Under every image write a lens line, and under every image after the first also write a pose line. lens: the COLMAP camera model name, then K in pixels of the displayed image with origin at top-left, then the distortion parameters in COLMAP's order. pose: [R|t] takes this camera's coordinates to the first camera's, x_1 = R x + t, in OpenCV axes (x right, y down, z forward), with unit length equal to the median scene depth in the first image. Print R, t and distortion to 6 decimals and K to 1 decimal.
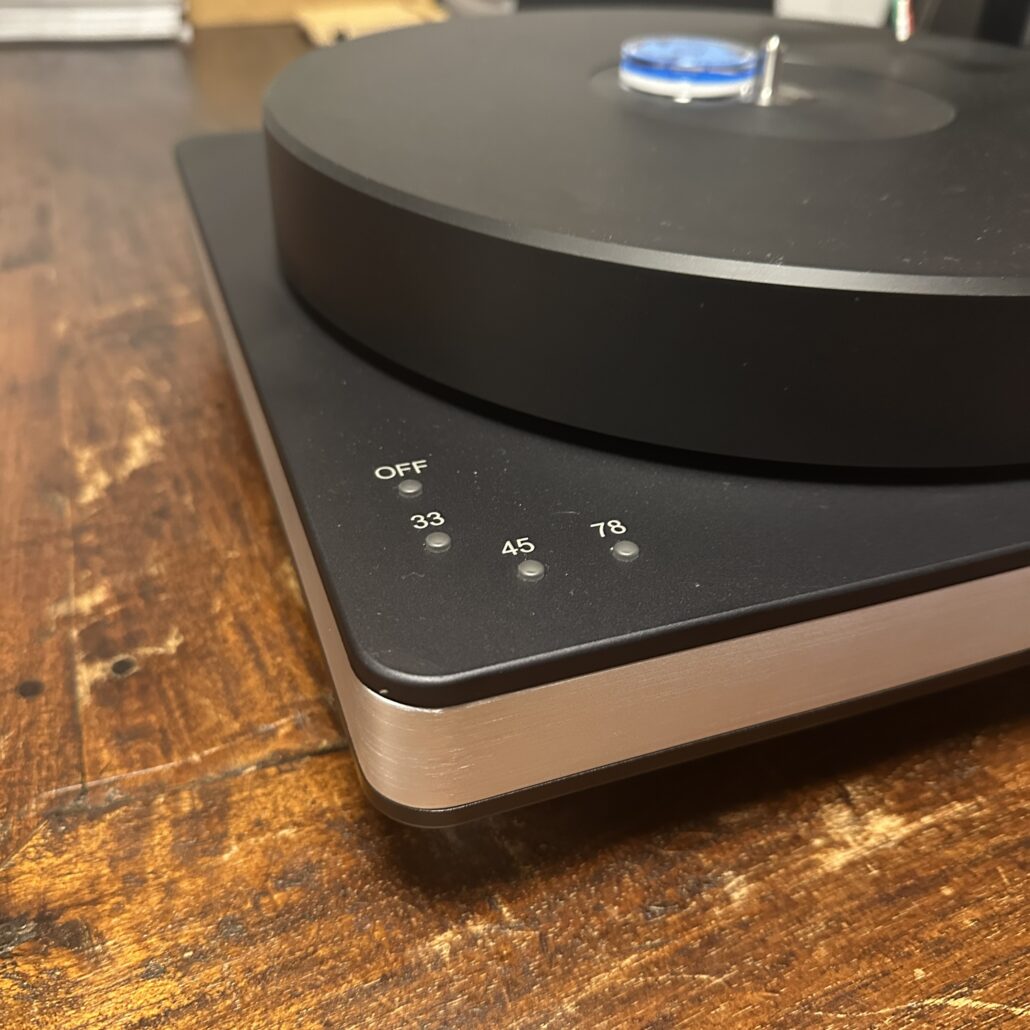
lens RADIAL K [[1006.1, 0, 515.0], [0, 1006.1, 515.0], [0, 0, 1]] dist [0.000077, -0.129068]
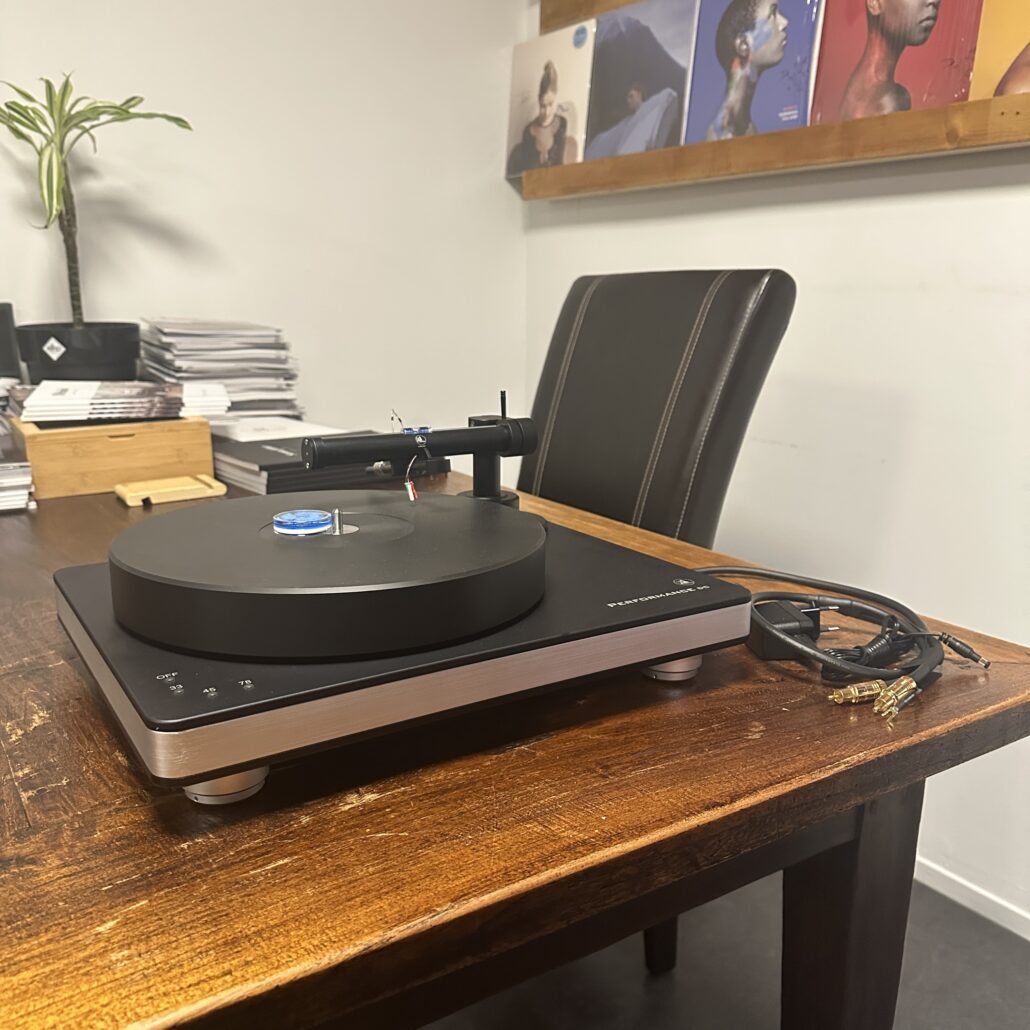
lens RADIAL K [[1006.1, 0, 515.0], [0, 1006.1, 515.0], [0, 0, 1]] dist [0.000077, -0.129068]
pose [[0.979548, -0.070307, 0.188528, 0.295662], [0.138376, 0.915607, -0.377513, 0.653130], [-0.146075, 0.395880, 0.906610, -1.579783]]
